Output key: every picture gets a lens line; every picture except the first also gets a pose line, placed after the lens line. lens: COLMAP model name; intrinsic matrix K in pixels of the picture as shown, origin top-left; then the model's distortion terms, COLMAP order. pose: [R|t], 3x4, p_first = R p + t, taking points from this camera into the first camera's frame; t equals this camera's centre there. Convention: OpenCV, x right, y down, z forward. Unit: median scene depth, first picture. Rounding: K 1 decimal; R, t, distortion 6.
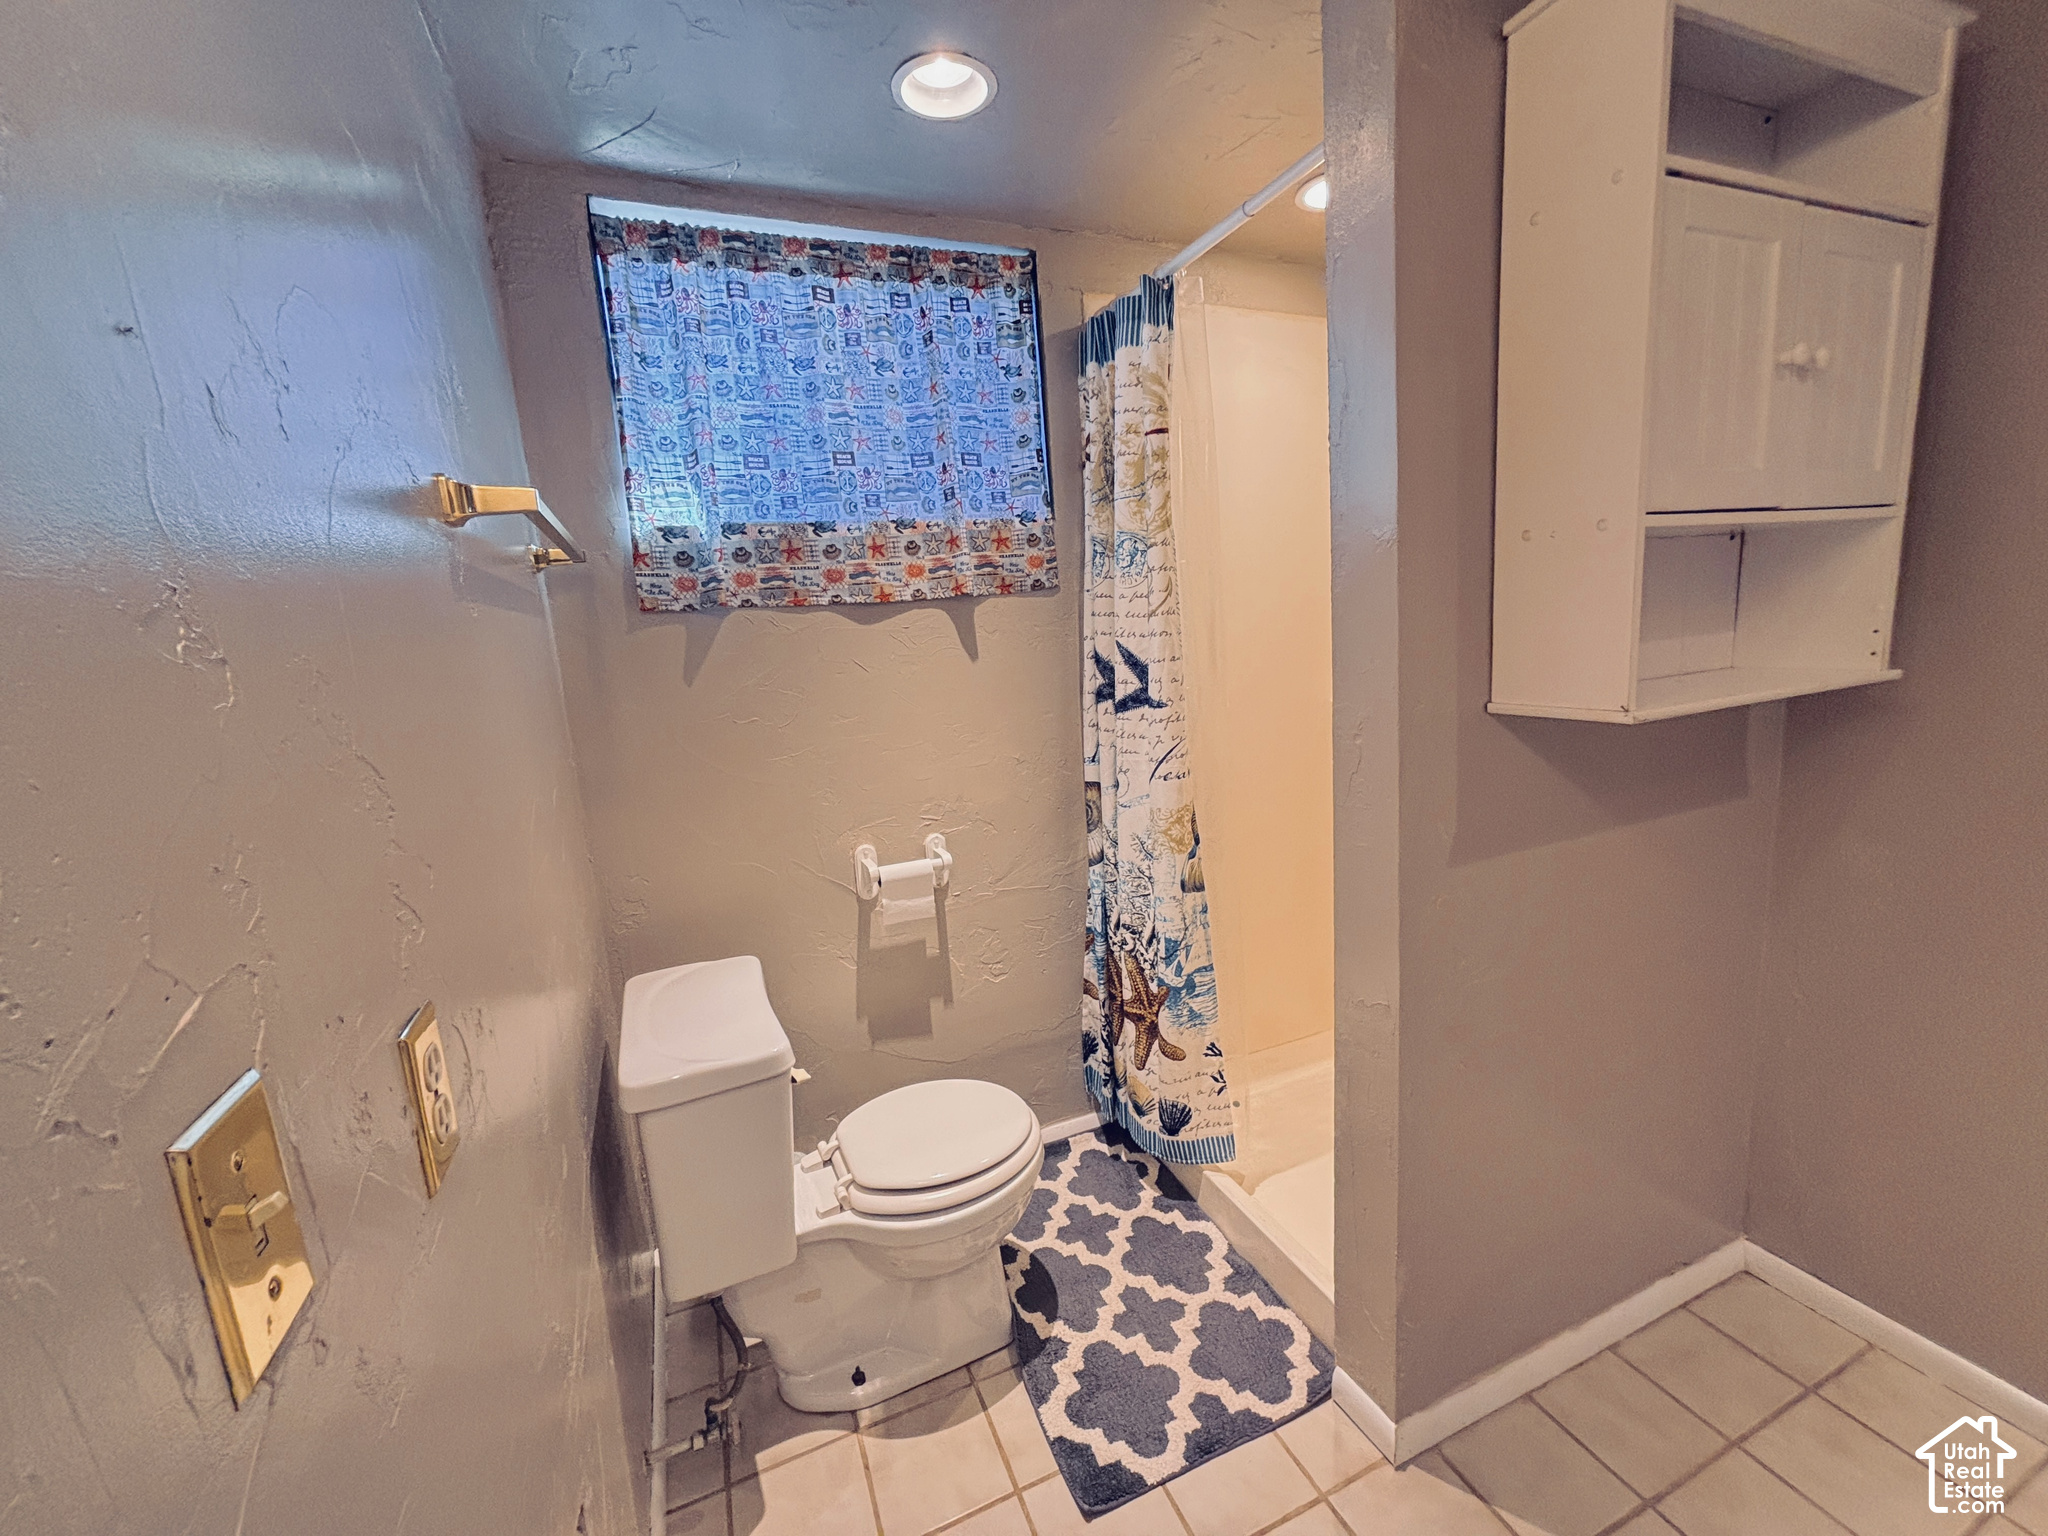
lens RADIAL K [[822.5, 0, 1021.7], [0, 822.5, 771.2], [0, 0, 1]] dist [-0.000294, -0.000617]
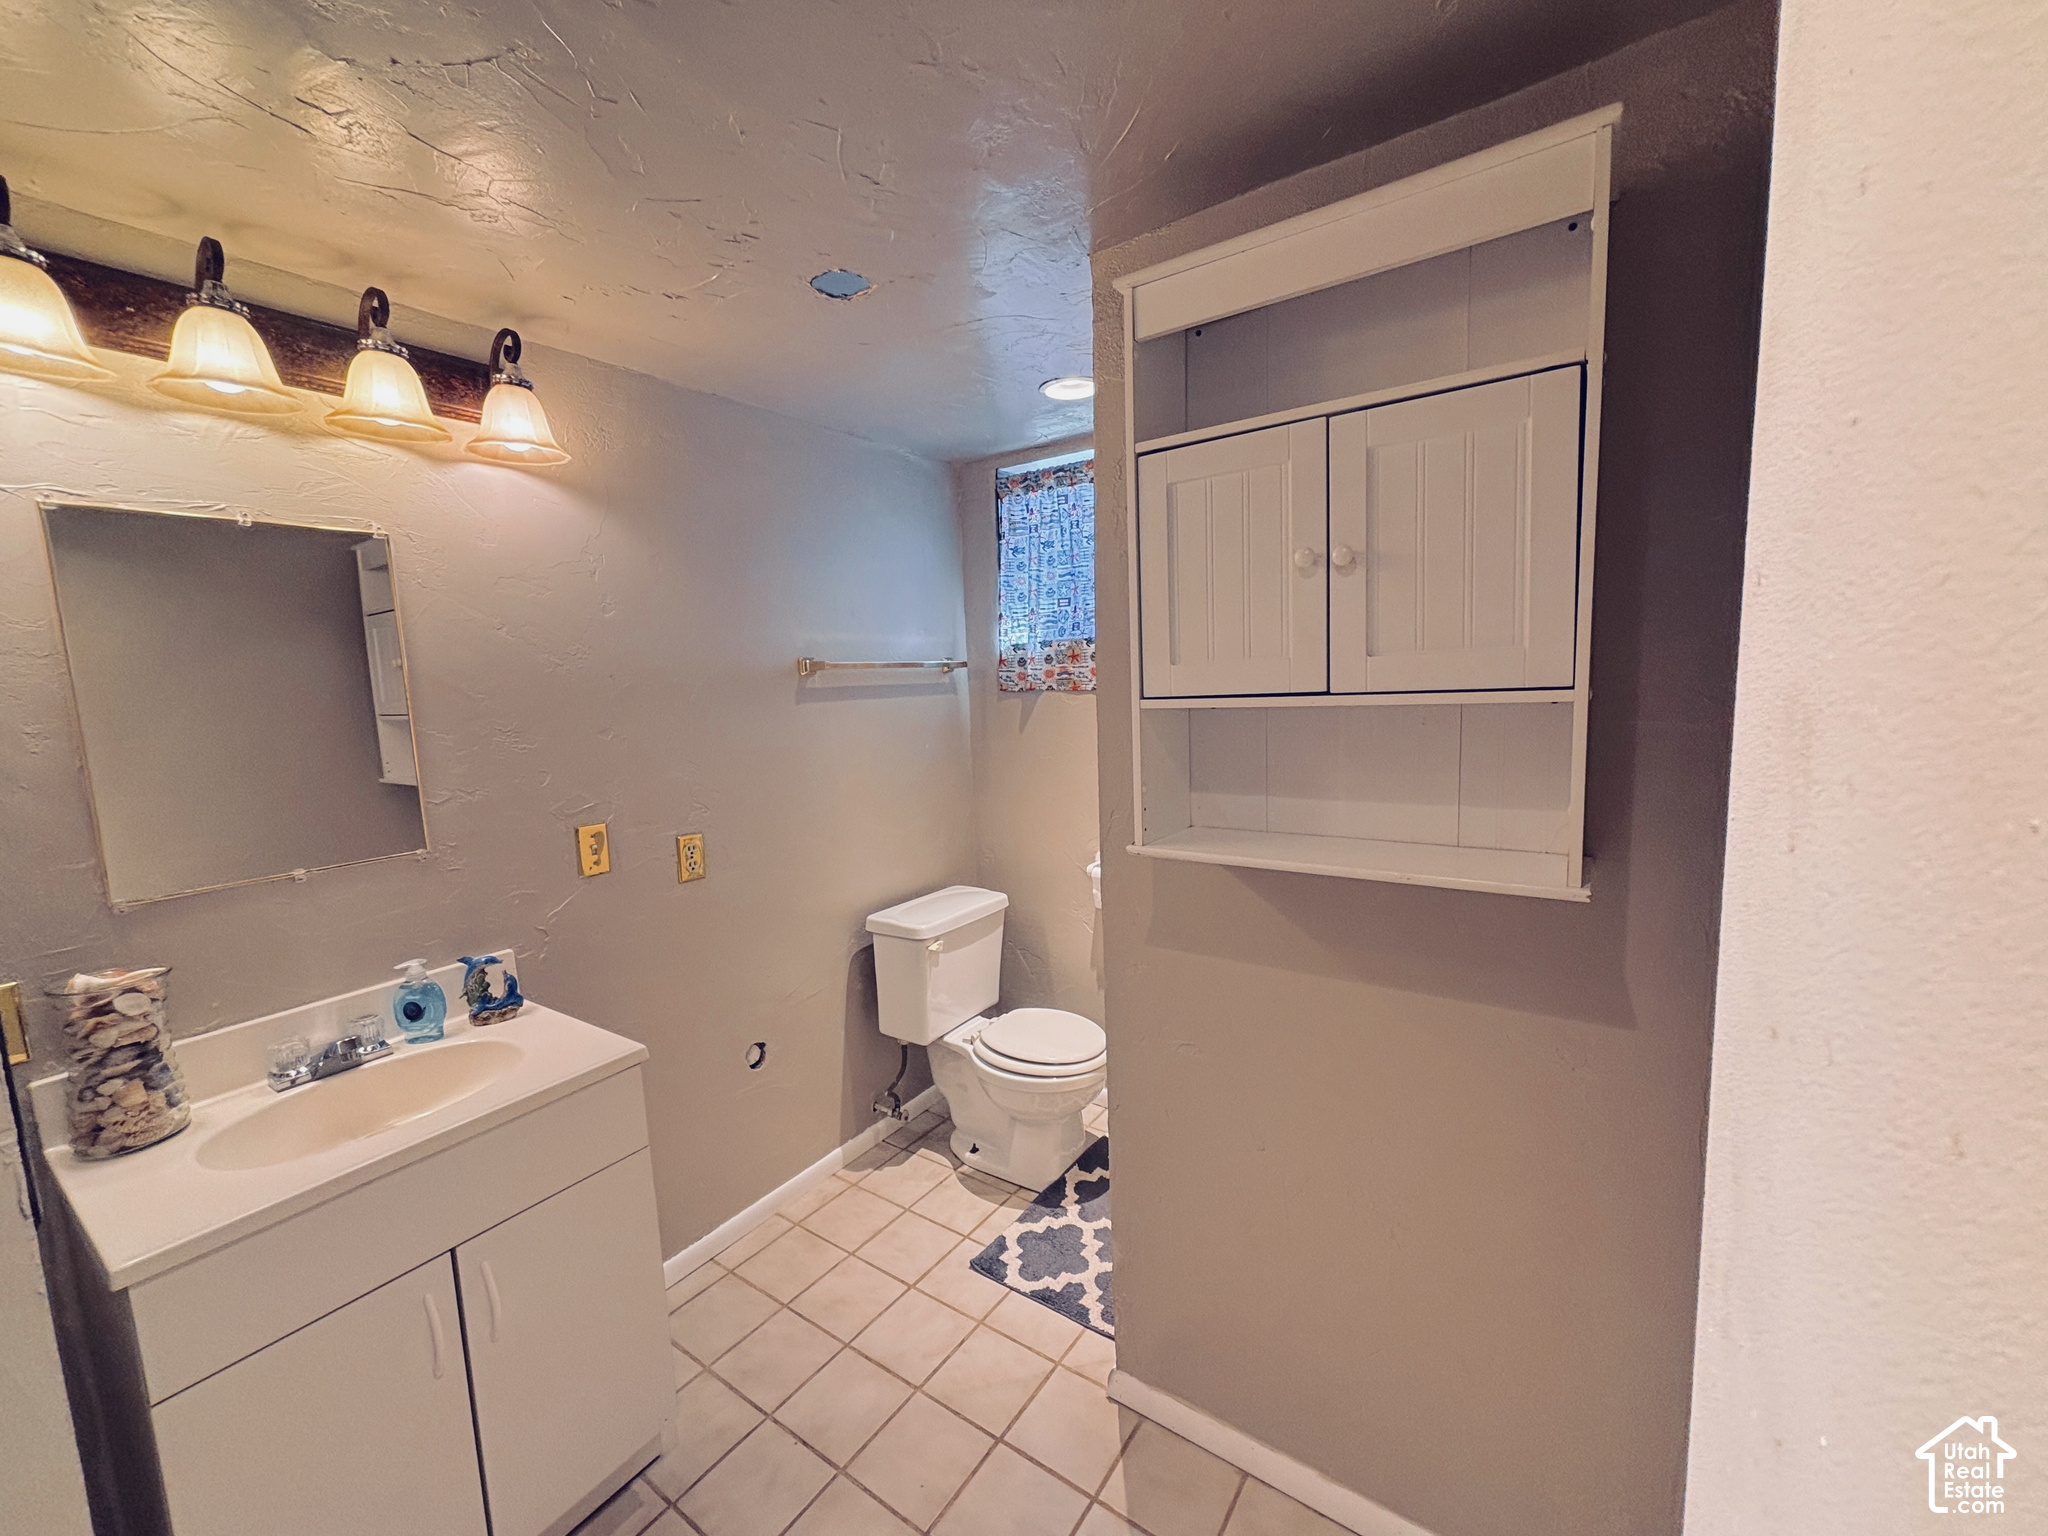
lens RADIAL K [[822.5, 0, 1032.8], [0, 822.5, 770.4], [0, 0, 1]] dist [-0.000294, -0.000617]
pose [[0.545904, 0.141452, -0.825821, 1.075208], [-0.146096, 0.986616, 0.072418, -0.165928], [0.825012, 0.081116, 0.559263, 0.079066]]
